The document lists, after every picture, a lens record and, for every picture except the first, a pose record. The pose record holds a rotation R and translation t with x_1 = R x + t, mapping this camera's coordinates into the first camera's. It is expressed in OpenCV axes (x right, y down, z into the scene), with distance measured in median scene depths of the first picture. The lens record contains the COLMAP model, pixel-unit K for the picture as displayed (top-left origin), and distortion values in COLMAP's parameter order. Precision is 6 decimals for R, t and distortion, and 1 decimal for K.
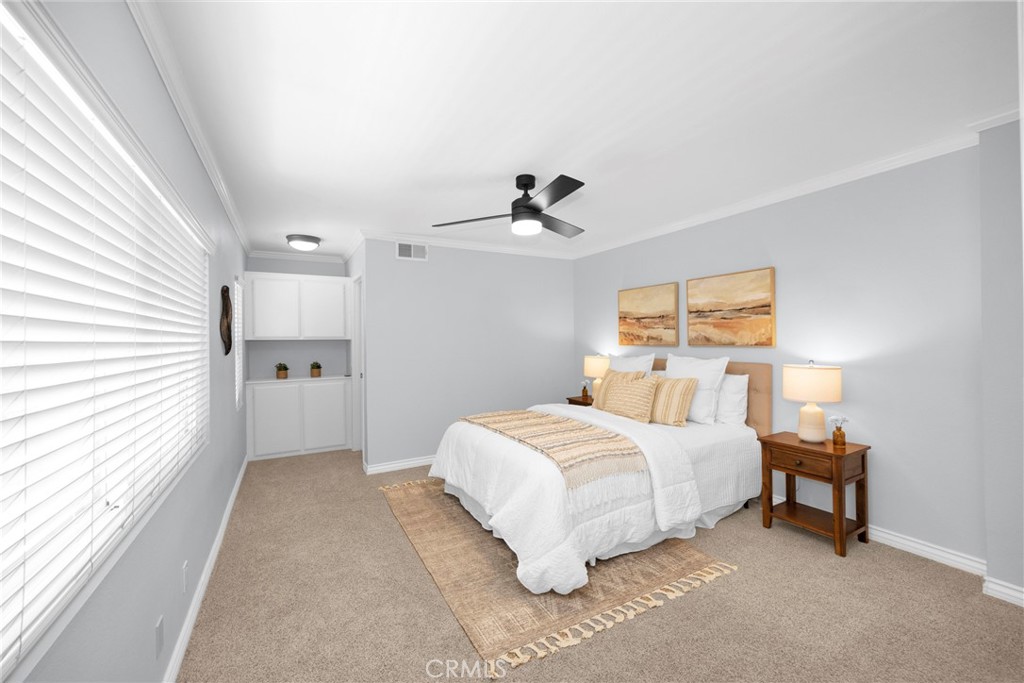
lens RADIAL K [[409.2, 0, 511.5], [0, 409.2, 336.8], [0, 0, 1]] dist [-0.003464, -0.000139]
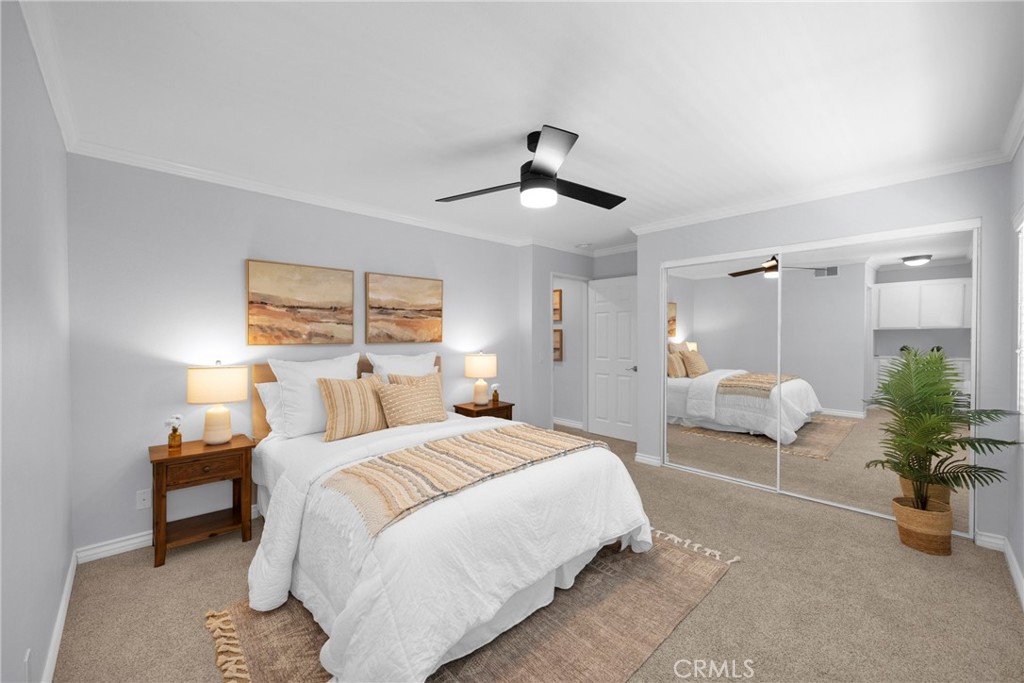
lens RADIAL K [[409.2, 0, 511.5], [0, 409.2, 336.8], [0, 0, 1]] dist [-0.003464, -0.000139]
pose [[-0.257977, -0.002770, 0.966147, -0.569739], [-0.009696, 0.999953, 0.000278, 0.003519], [-0.966102, -0.009296, -0.257992, 0.967957]]
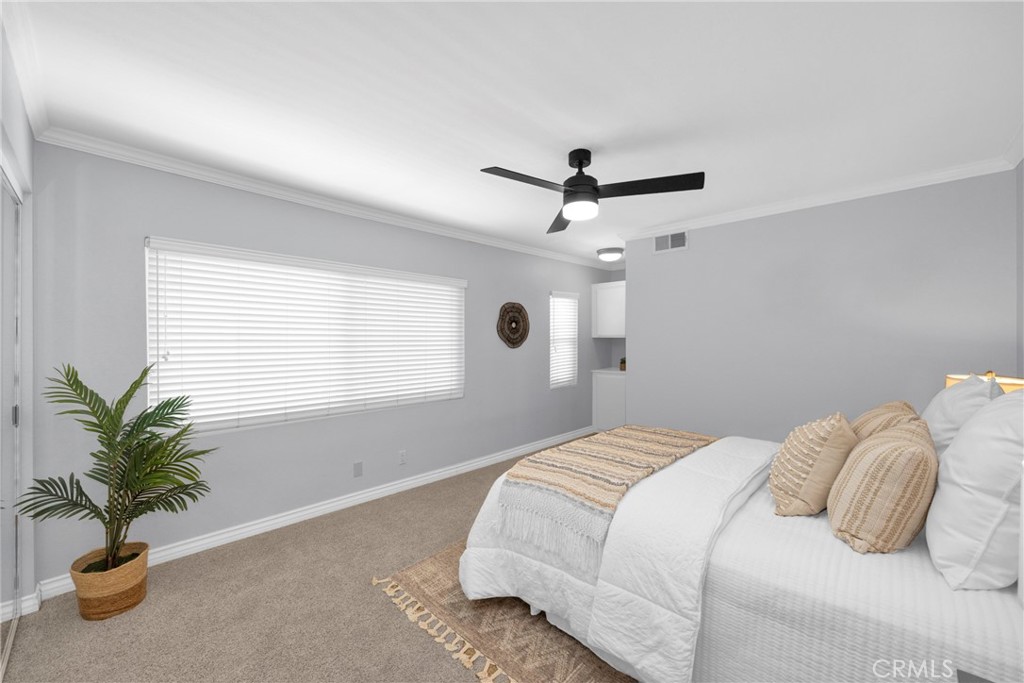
lens RADIAL K [[404.7, 0, 512.0], [0, 404.7, 341.5], [0, 0, 1]] dist [-0.008469, 0.000267]
pose [[0.294338, 0.015478, -0.955576, 0.610898], [0.005061, 0.999830, 0.017754, -0.004730], [0.955688, -0.010062, 0.294210, 0.461557]]
